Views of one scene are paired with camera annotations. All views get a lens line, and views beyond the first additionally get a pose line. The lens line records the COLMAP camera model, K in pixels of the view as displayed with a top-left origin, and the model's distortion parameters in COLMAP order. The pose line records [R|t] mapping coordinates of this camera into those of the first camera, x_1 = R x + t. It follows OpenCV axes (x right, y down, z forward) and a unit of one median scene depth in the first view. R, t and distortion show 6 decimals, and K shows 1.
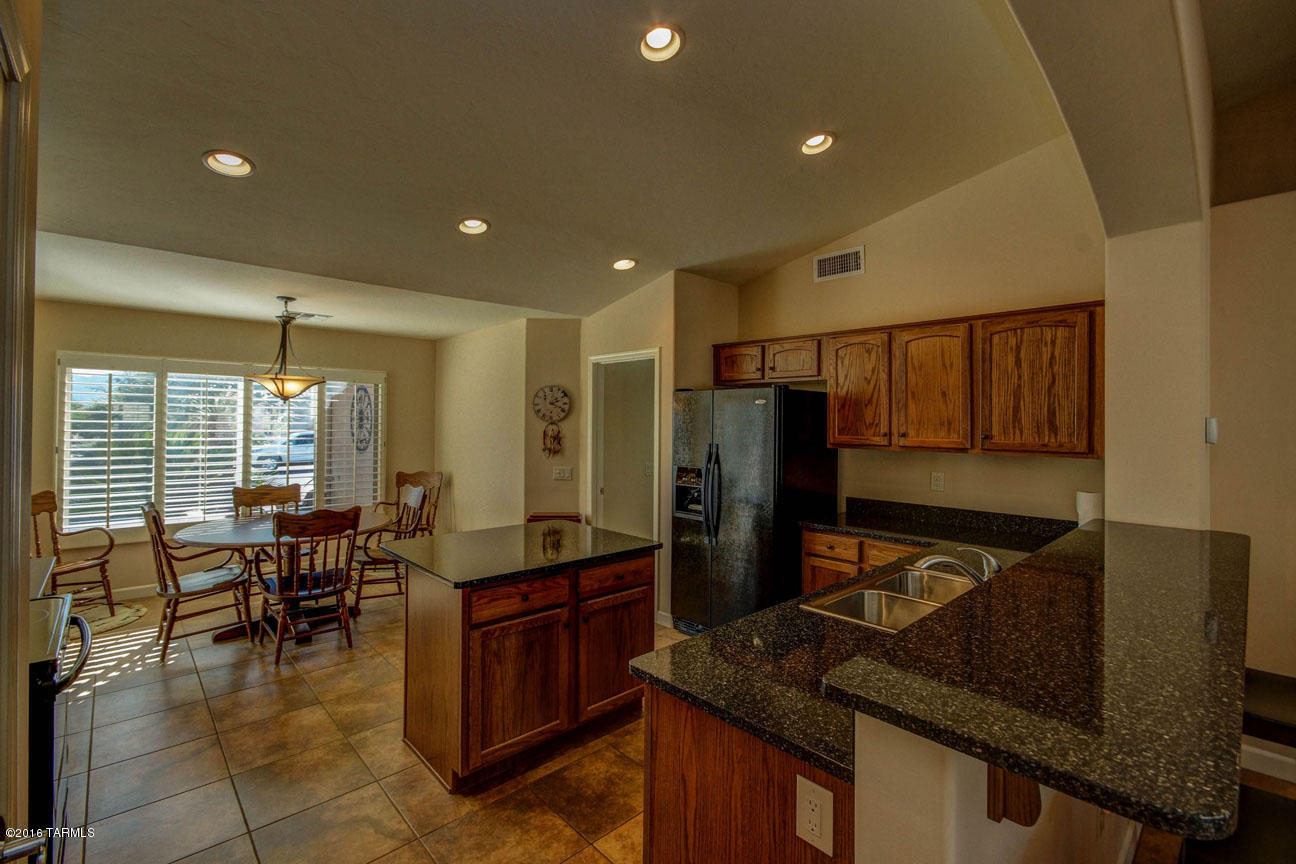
lens RADIAL K [[567.1, 0, 647.2], [0, 567.1, 429.7], [0, 0, 1]] dist [-0.017350, 0.000142]
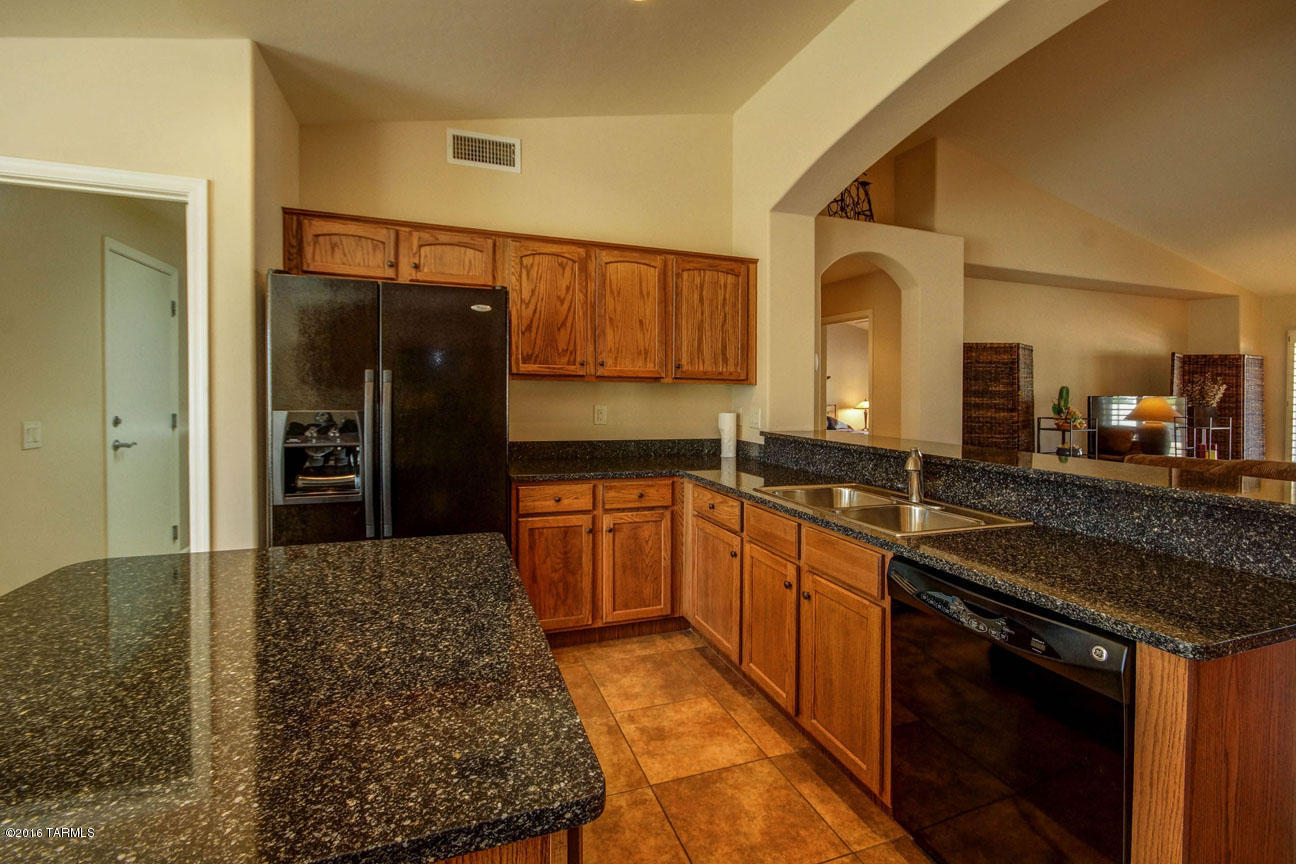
lens RADIAL K [[567.1, 0, 651.8], [0, 567.1, 396.1], [0, 0, 1]] dist [-0.017350, 0.000142]
pose [[0.389210, -0.010349, 0.921091, -0.369986], [-0.001106, 0.999931, 0.011702, 0.051703], [-0.921149, -0.005573, 0.389171, 0.573458]]
